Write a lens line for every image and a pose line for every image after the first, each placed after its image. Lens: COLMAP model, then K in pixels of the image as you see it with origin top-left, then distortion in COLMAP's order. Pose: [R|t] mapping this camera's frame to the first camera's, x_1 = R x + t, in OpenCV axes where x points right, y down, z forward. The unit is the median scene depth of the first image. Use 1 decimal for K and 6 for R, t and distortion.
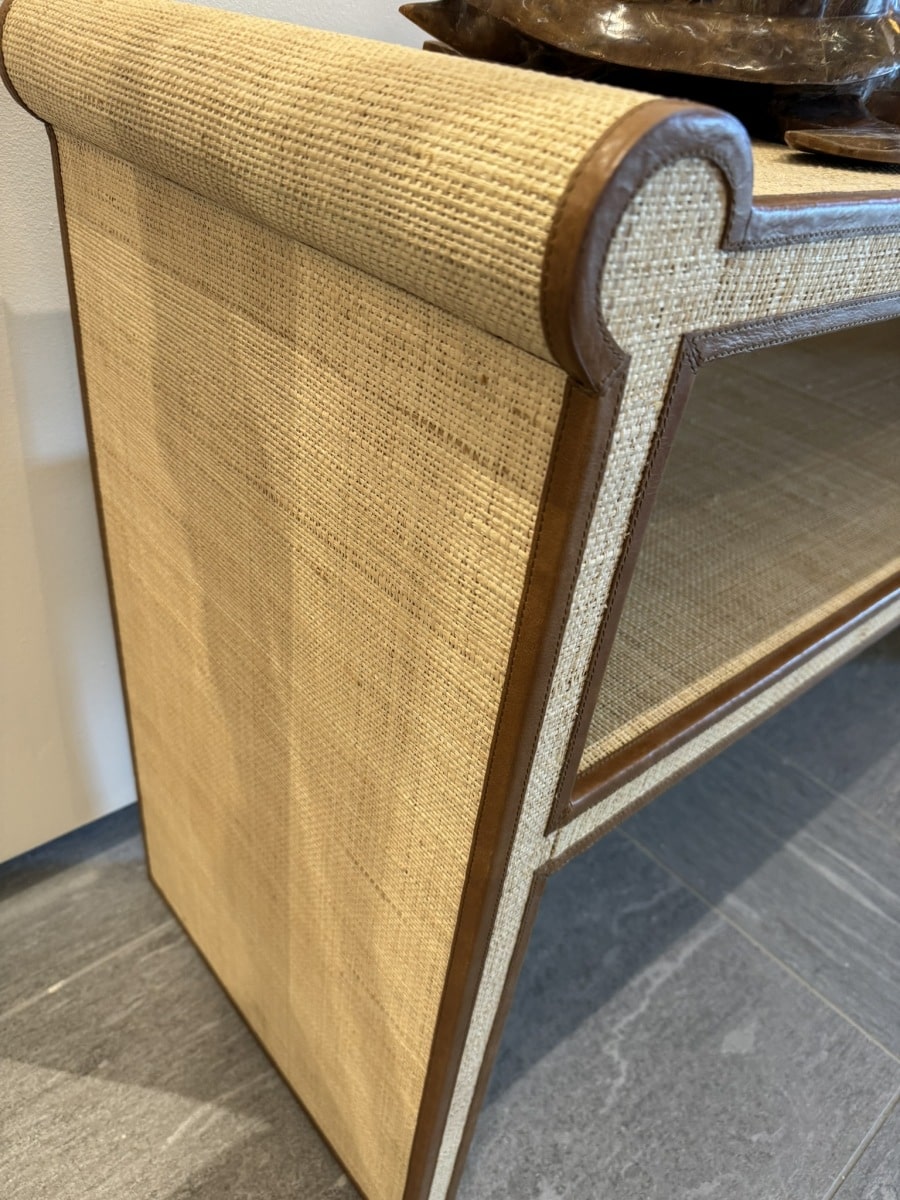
lens RADIAL K [[829.0, 0, 450.0], [0, 829.0, 600.0], [0, 0, 1]] dist [0.042819, -0.005625]
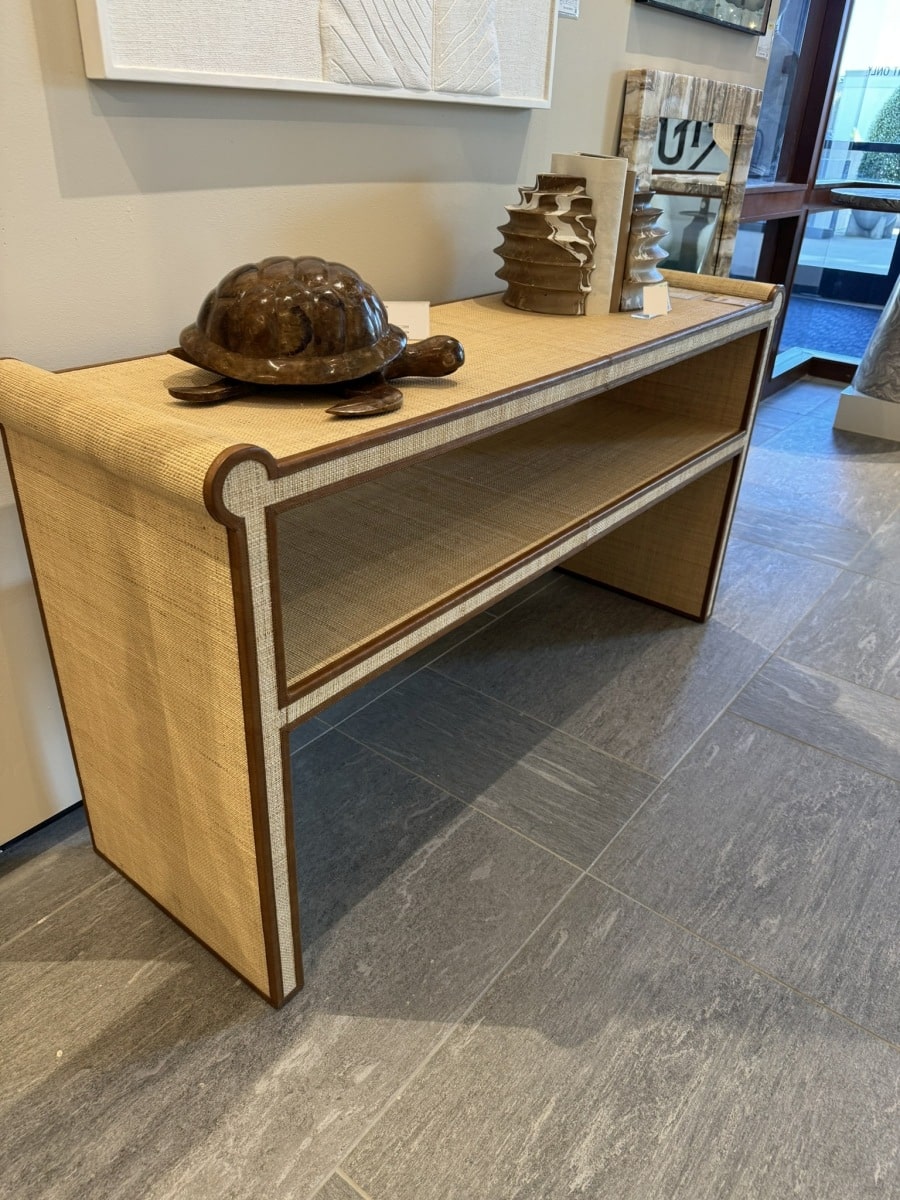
lens RADIAL K [[835.7, 0, 450.0], [0, 835.7, 600.0], [0, 0, 1]] dist [0.130080, -0.135617]
pose [[0.982510, -0.151855, 0.107774, 0.203526], [0.160958, 0.983593, -0.081465, 0.134942], [-0.093635, 0.097387, 0.990832, -0.747384]]
